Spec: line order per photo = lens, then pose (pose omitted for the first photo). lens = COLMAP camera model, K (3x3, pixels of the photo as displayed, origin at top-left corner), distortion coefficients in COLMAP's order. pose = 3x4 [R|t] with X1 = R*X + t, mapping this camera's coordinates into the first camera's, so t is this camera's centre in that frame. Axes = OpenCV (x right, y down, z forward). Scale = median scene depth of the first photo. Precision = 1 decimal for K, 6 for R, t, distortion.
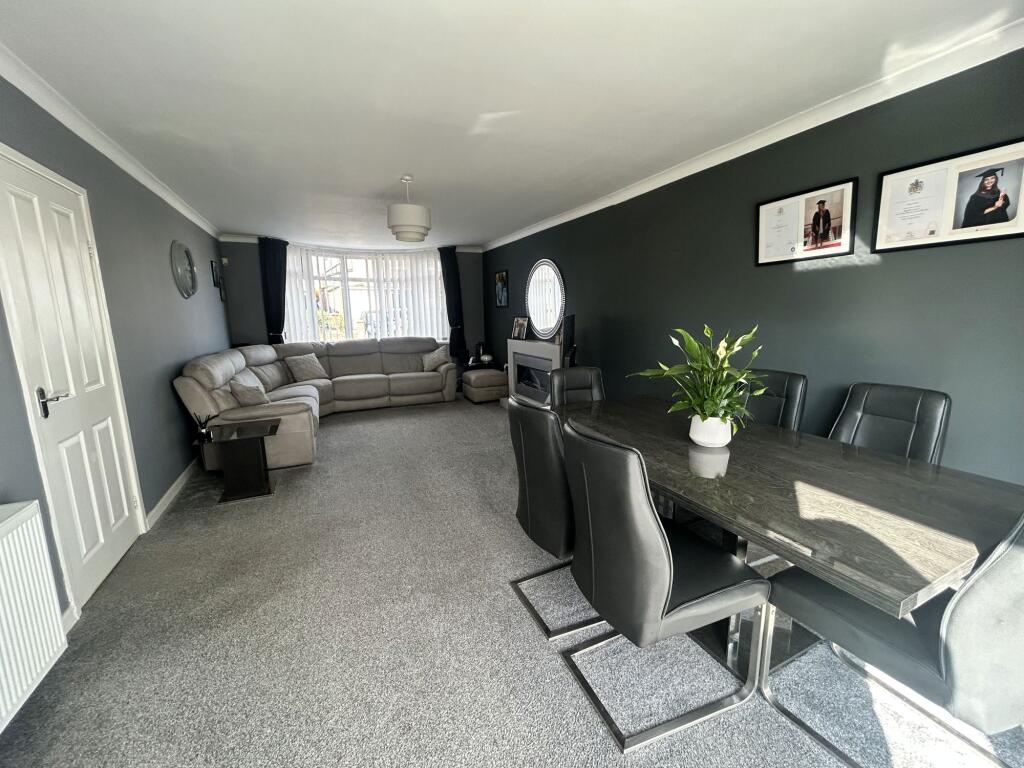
lens RADIAL K [[411.8, 0, 512.7], [0, 411.8, 382.9], [0, 0, 1]] dist [-0.000805, 0.000632]
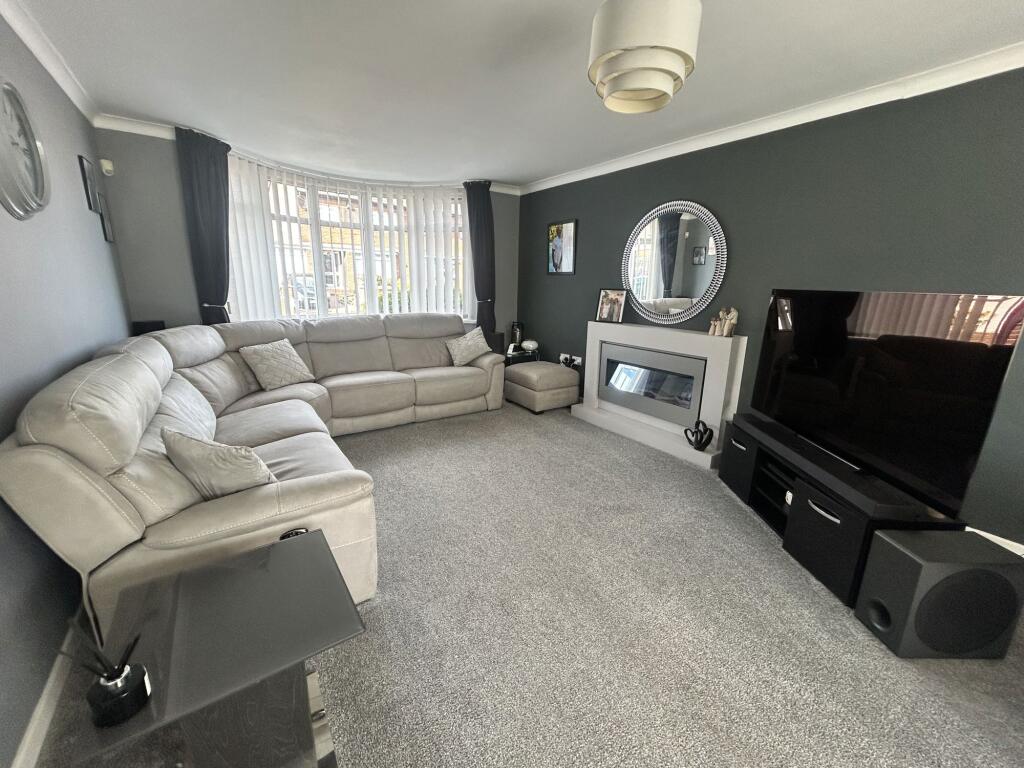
lens RADIAL K [[411.8, 0, 514.8], [0, 411.8, 382.7], [0, 0, 1]] dist [-0.000805, 0.000632]
pose [[0.983374, -0.008645, 0.181384, -0.265285], [-0.003479, 0.997786, 0.066418, -0.049938], [-0.181556, -0.065945, 0.981167, 0.343537]]
